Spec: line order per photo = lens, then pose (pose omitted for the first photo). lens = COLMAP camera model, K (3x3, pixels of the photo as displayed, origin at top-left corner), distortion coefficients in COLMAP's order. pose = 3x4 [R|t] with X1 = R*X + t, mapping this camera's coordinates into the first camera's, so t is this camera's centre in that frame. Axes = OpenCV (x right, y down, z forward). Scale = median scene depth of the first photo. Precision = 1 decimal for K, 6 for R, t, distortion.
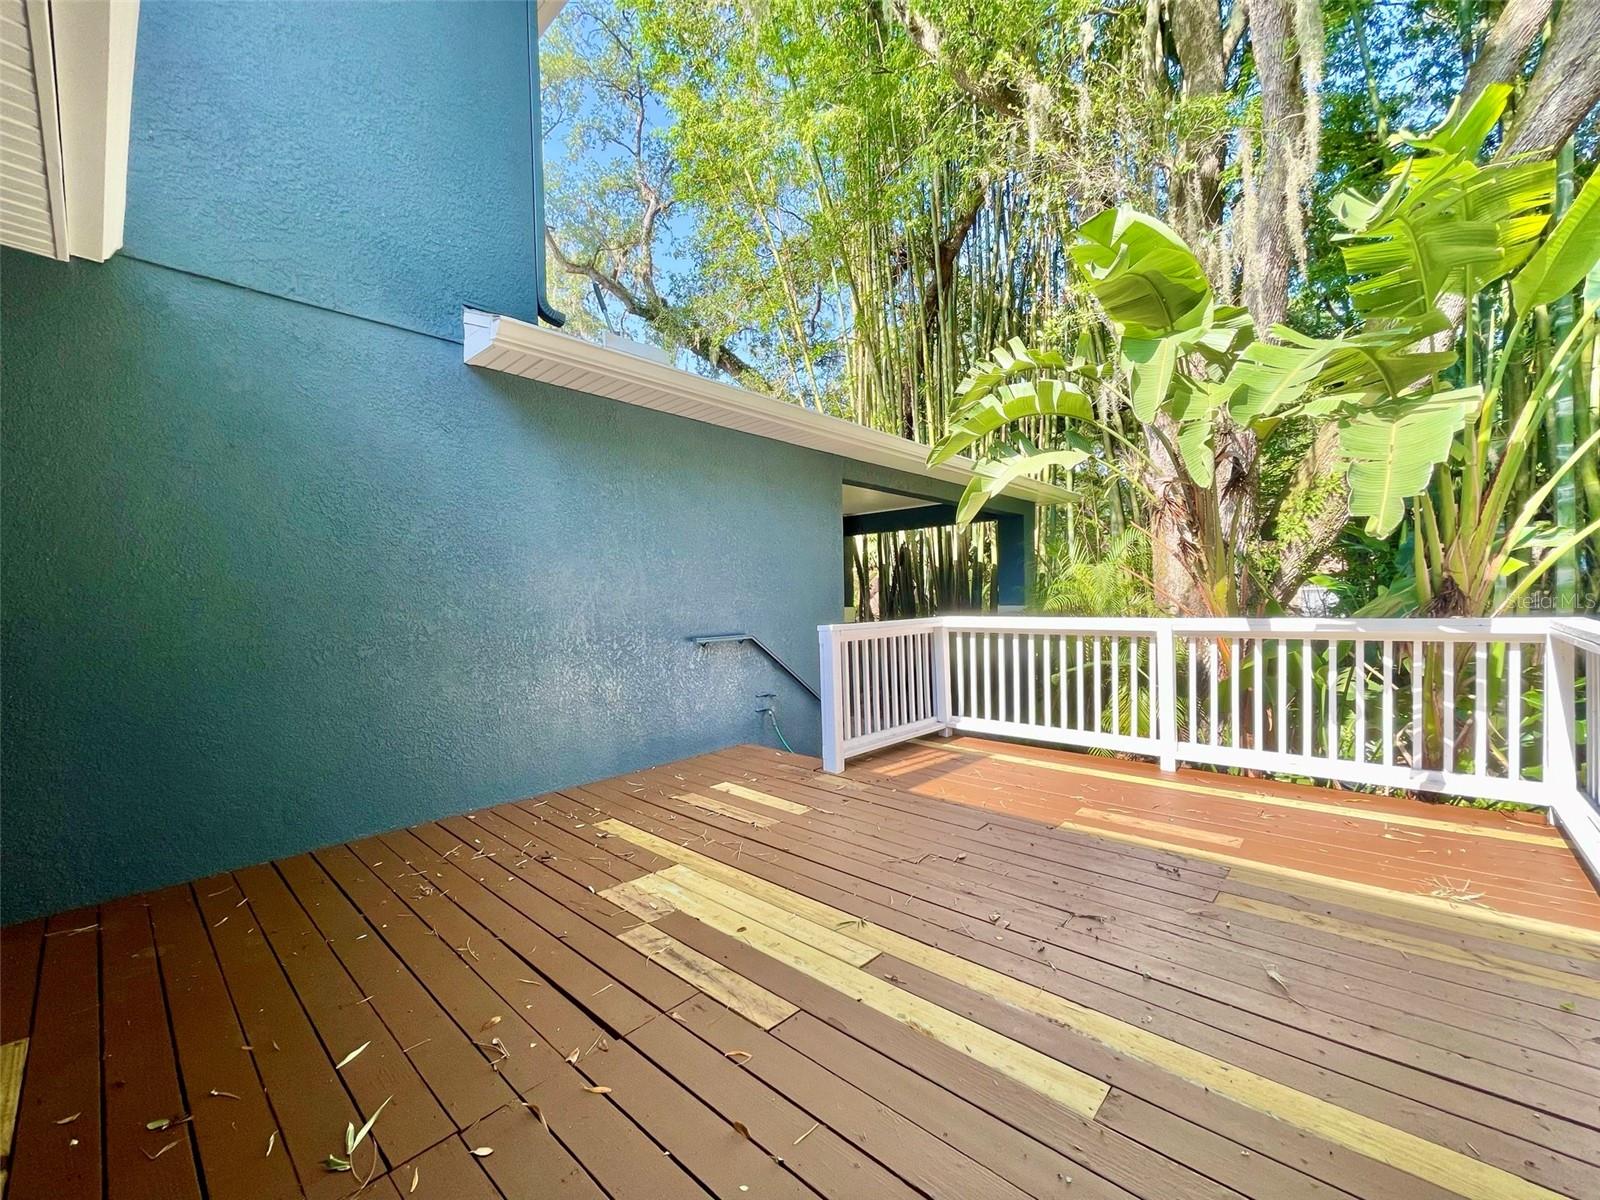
lens RADIAL K [[645.2, 0, 796.5], [0, 645.2, 613.0], [0, 0, 1]] dist [-0.000263, -0.001128]
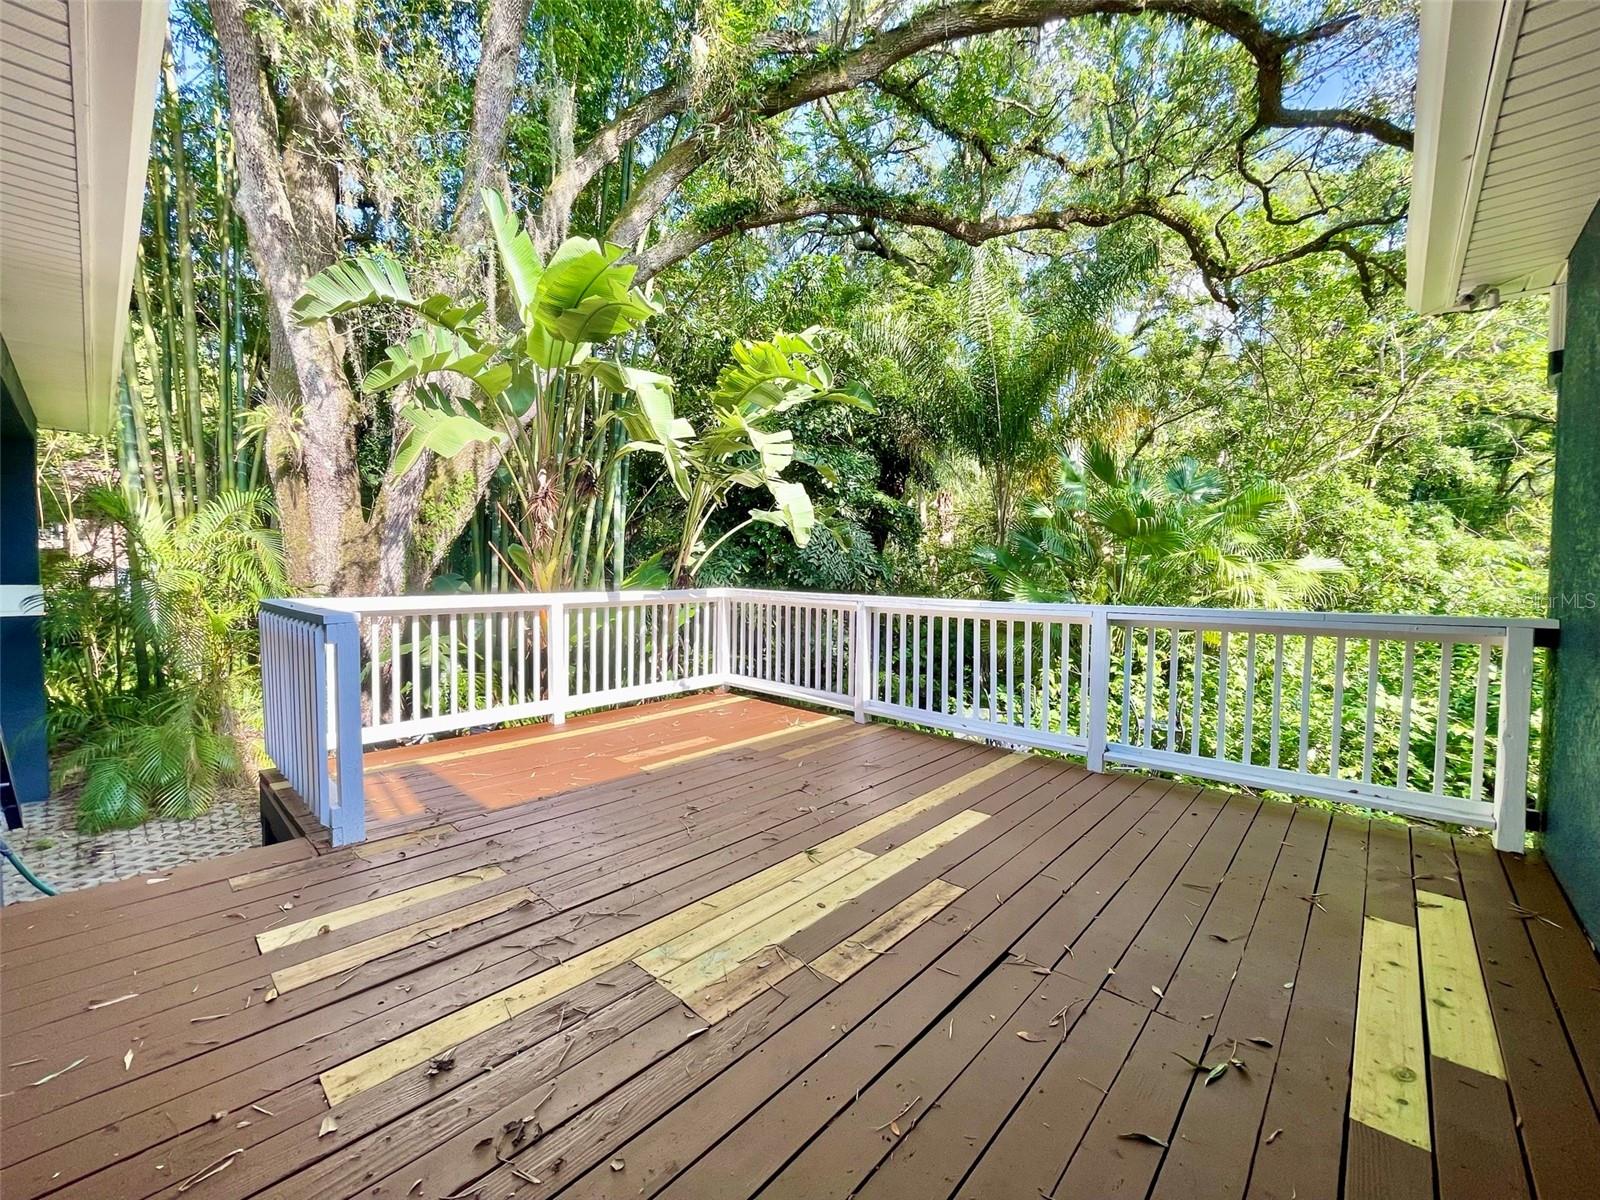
lens RADIAL K [[645.2, 0, 796.6], [0, 645.2, 592.3], [0, 0, 1]] dist [-0.000263, -0.001128]
pose [[0.007248, -0.013739, 0.999879, -0.739111], [0.018582, 0.999735, 0.013603, -0.001498], [-0.999801, 0.018481, 0.007501, 0.708382]]
